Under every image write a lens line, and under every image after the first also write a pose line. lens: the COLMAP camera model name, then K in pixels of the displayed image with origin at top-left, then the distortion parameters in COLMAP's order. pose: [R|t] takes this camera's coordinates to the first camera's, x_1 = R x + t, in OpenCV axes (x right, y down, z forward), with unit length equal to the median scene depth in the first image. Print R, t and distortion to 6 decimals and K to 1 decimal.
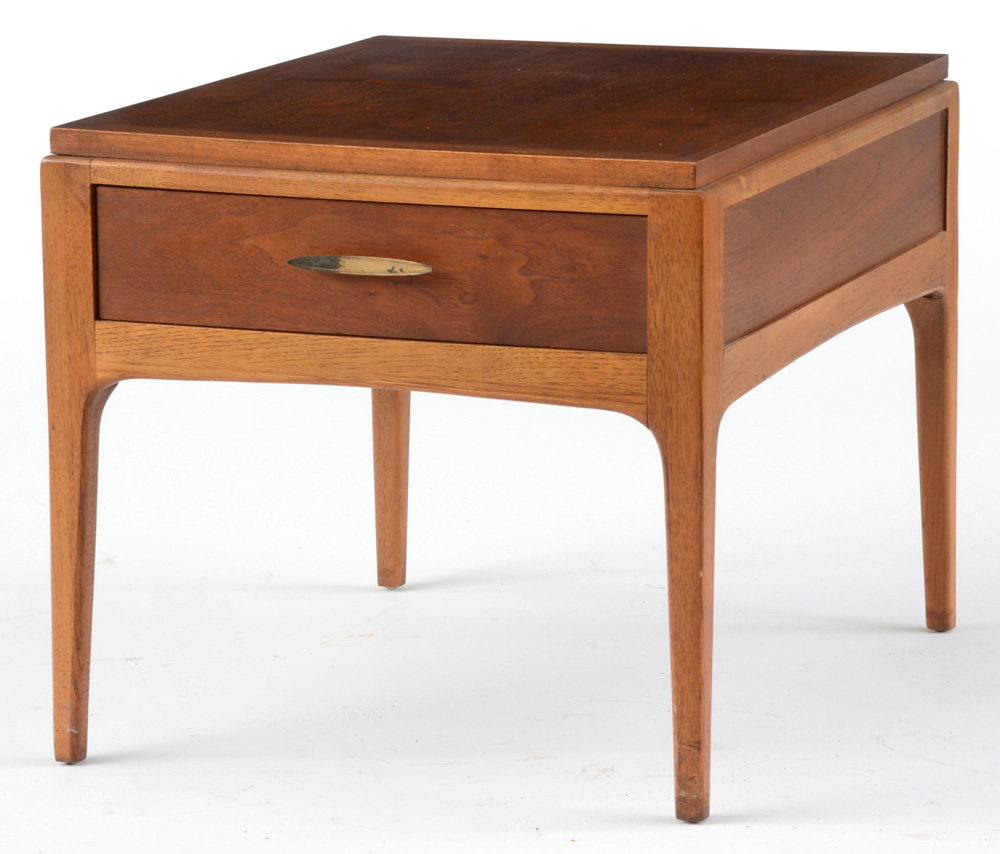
lens RADIAL K [[5182.9, 0, 551.0], [0, 5182.9, 404.6], [0, 0, 1]] dist [1.036283, 0.000000]
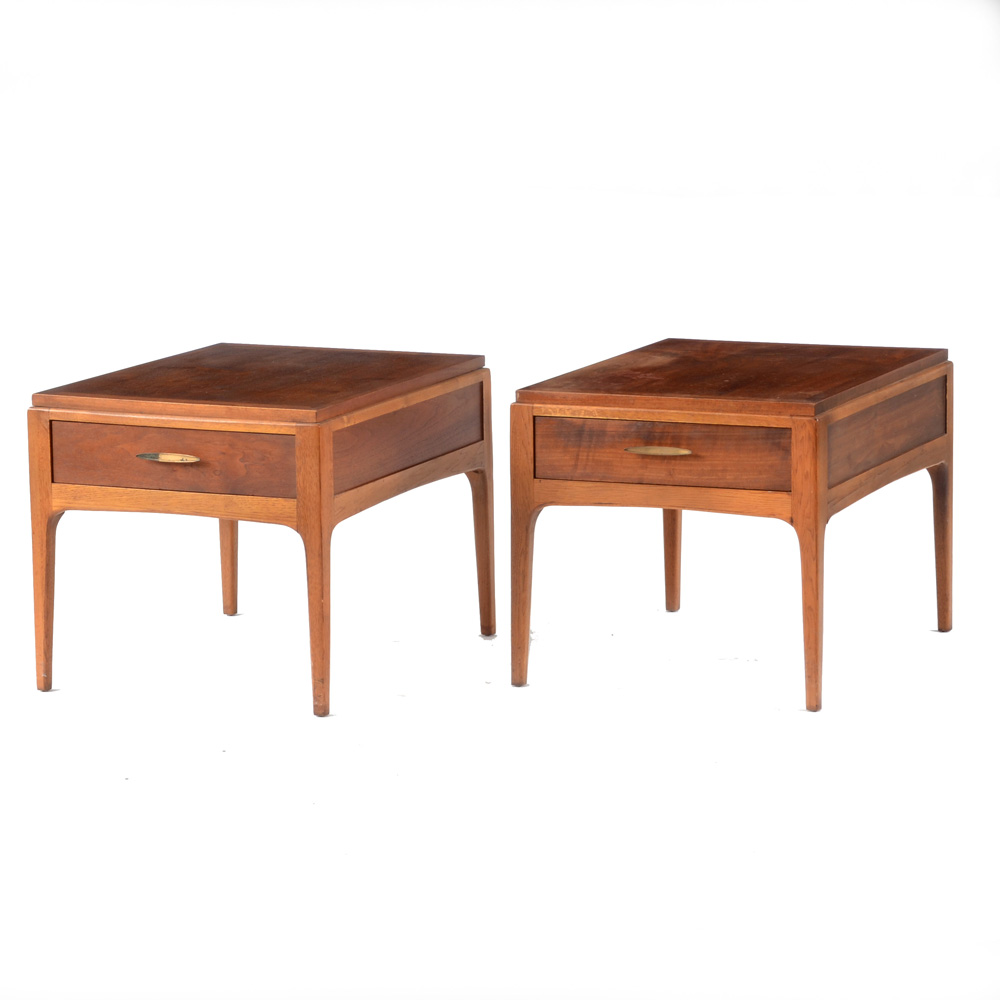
lens RADIAL K [[3731.0, 0, 505.1], [0, 3731.0, 493.1], [0, 0, 1]] dist [0.313265, 0.000000]
pose [[0.998917, 0.001488, -0.046514, 0.172906], [-0.002096, 0.999913, -0.013030, 0.007745], [0.046490, 0.013113, 0.998833, -0.534925]]
